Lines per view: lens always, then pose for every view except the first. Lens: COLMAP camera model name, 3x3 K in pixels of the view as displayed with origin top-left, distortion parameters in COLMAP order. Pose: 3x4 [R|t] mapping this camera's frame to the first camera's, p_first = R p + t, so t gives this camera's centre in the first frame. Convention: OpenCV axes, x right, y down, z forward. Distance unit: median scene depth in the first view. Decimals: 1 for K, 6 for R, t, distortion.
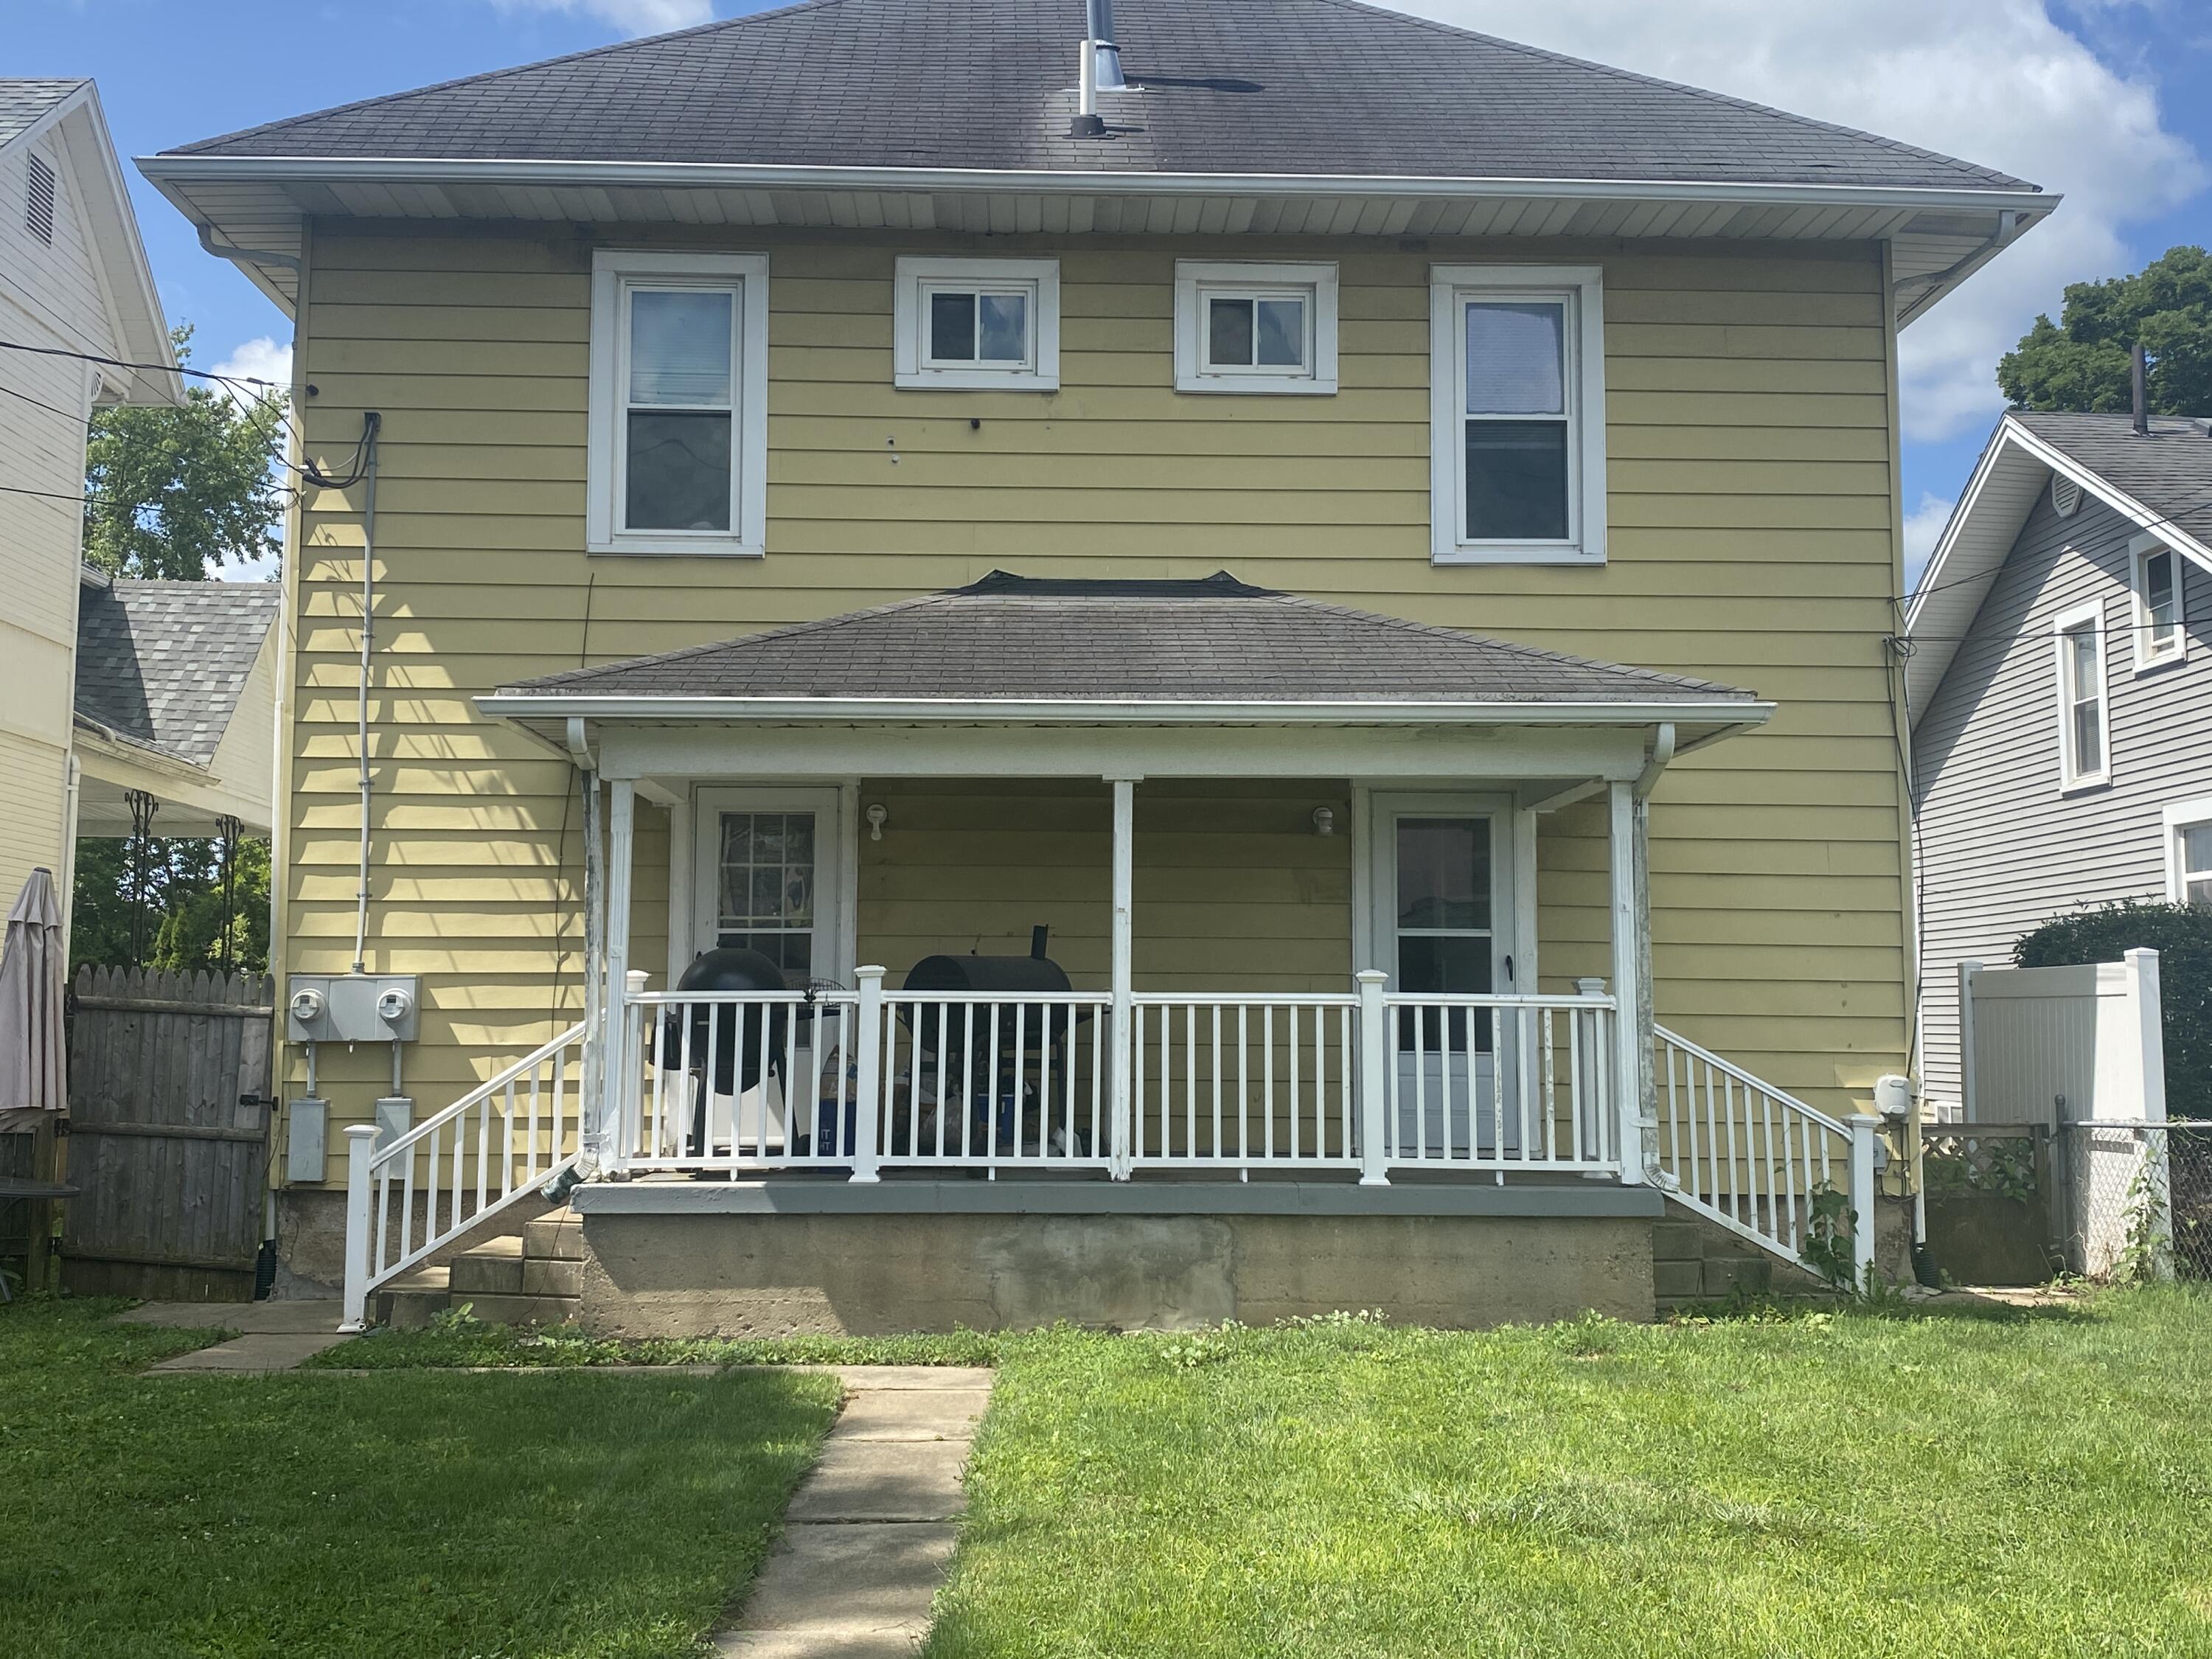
lens RADIAL K [[2278.3, 0, 1017.6], [0, 2278.3, 822.9], [0, 0, 1]] dist [0.164983, -0.563868]
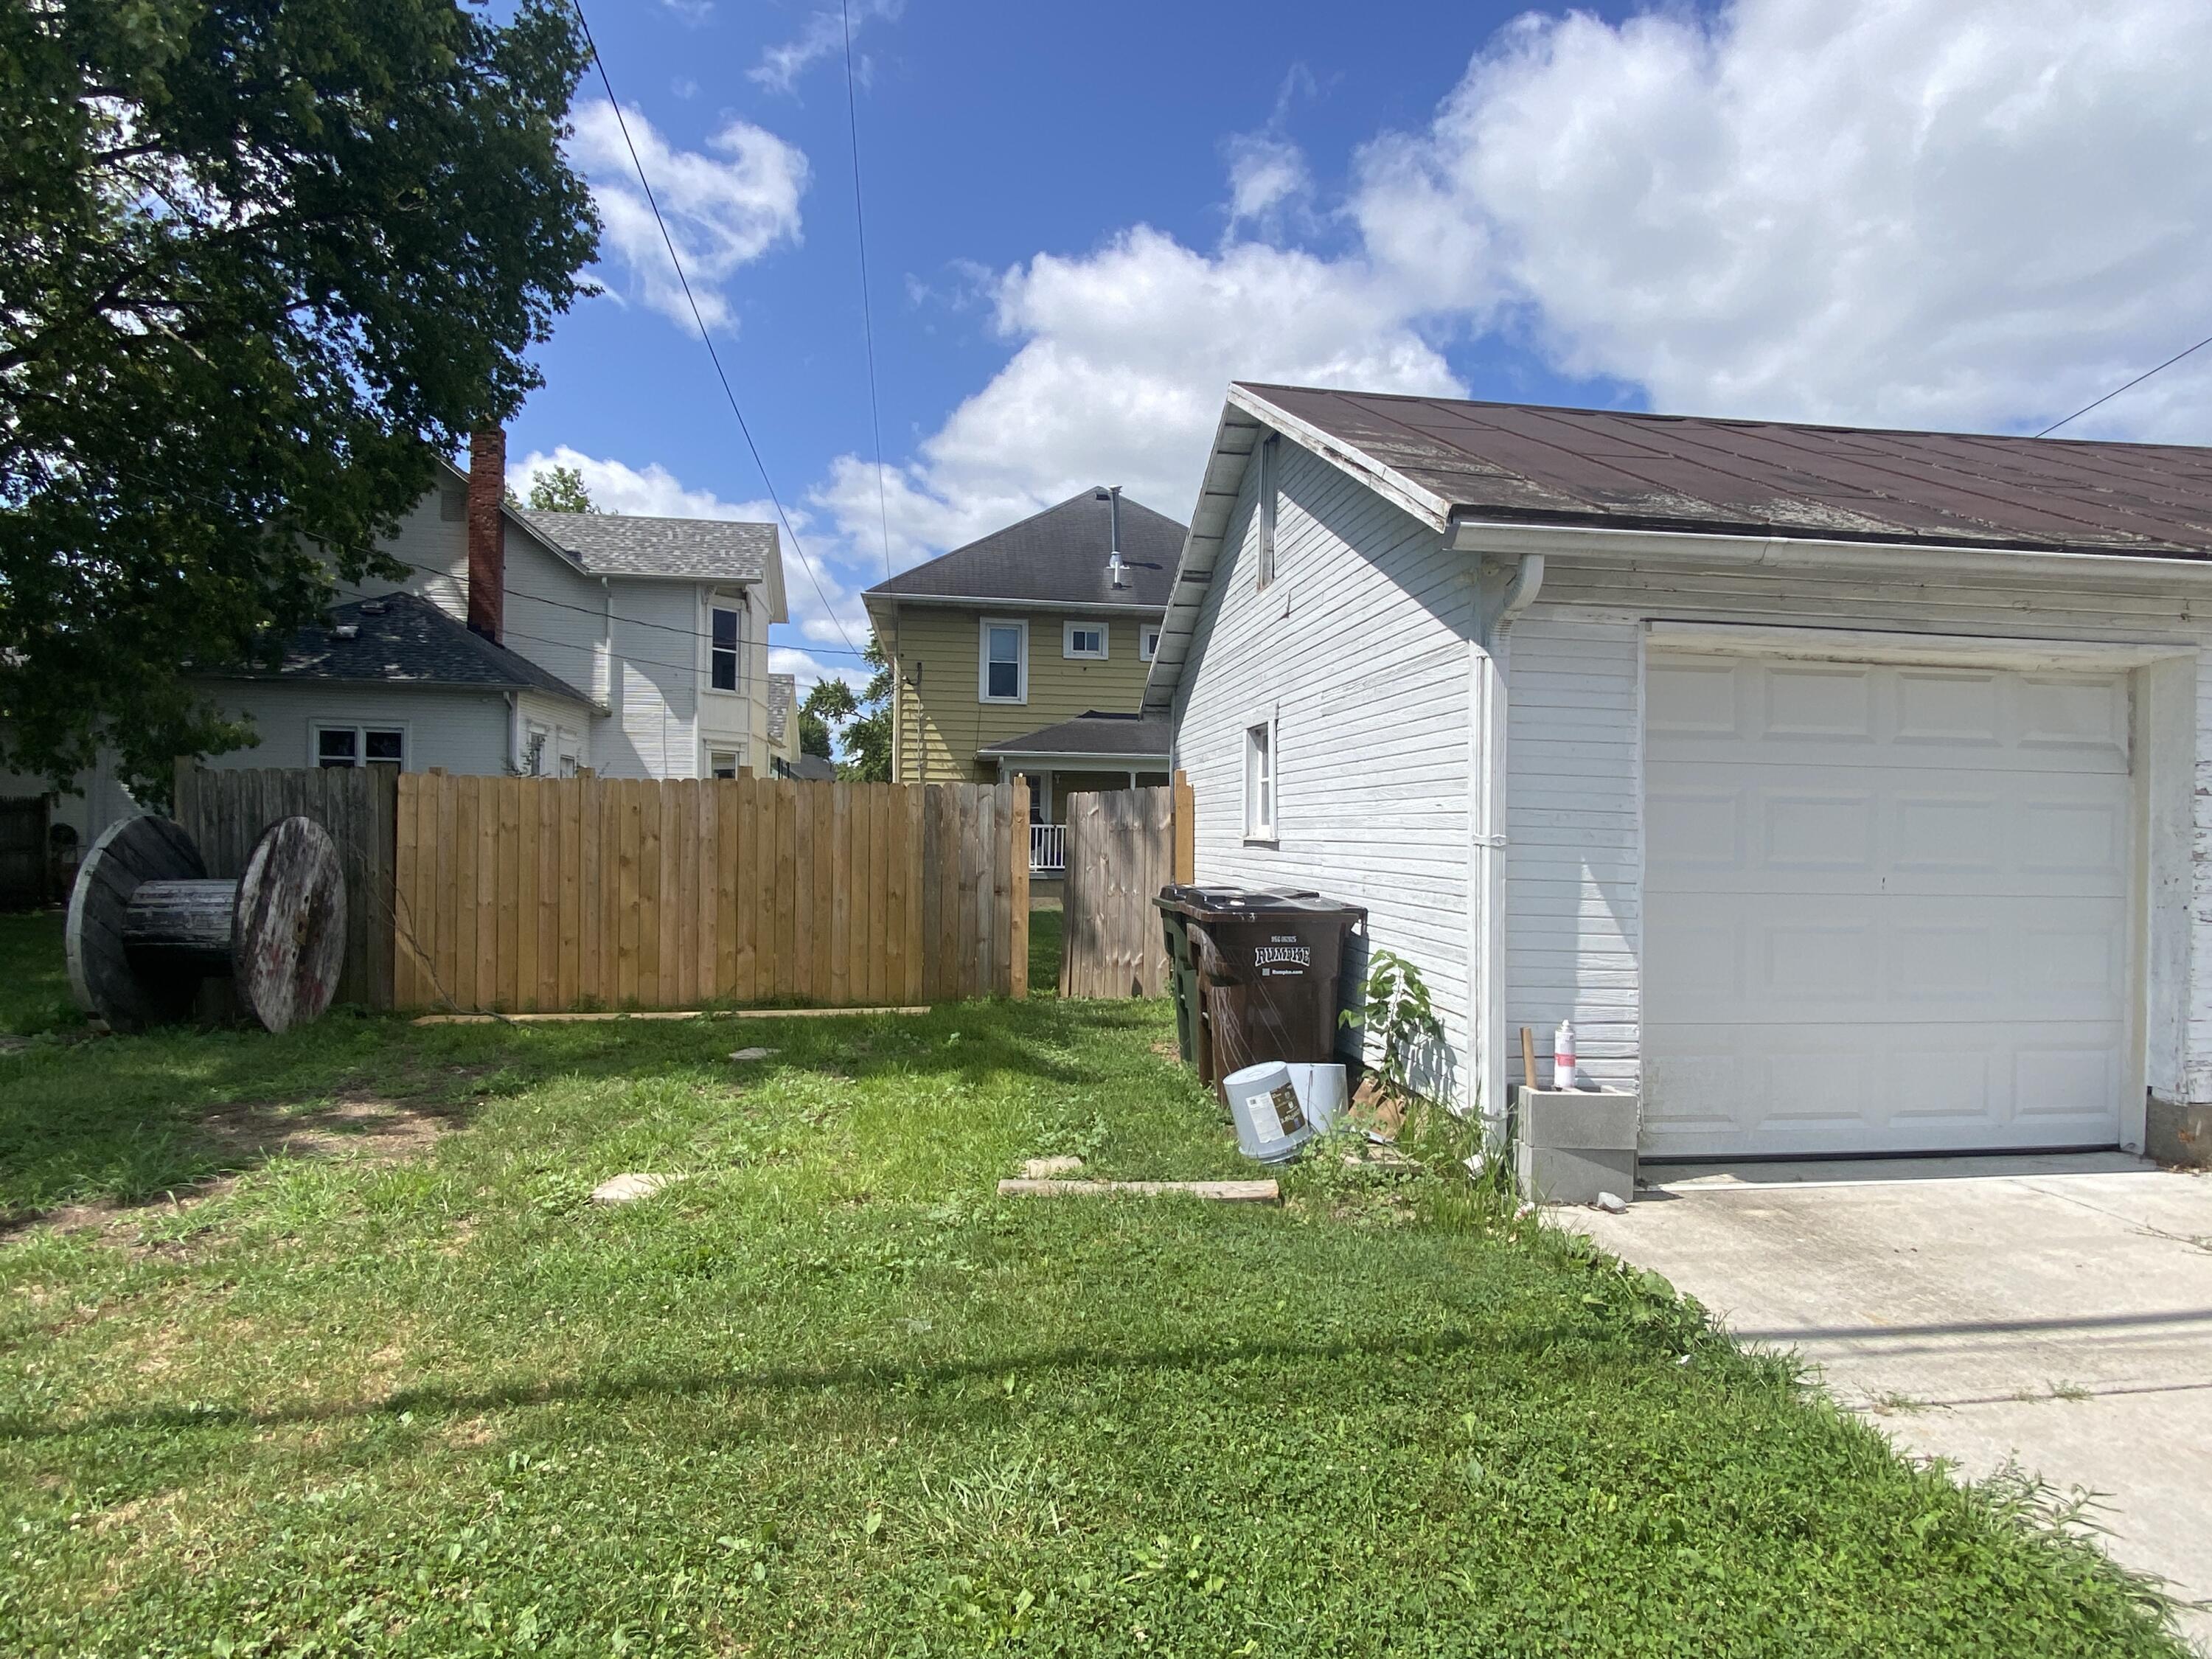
lens RADIAL K [[1140.7, 0, 1095.3], [0, 1140.7, 846.8], [0, 0, 1]] dist [0.007204, -0.019729]
pose [[0.993881, 0.012216, 0.109779, -0.198757], [-0.024229, 0.993771, 0.108774, -0.091157], [-0.107767, -0.110768, 0.987986, -0.826823]]
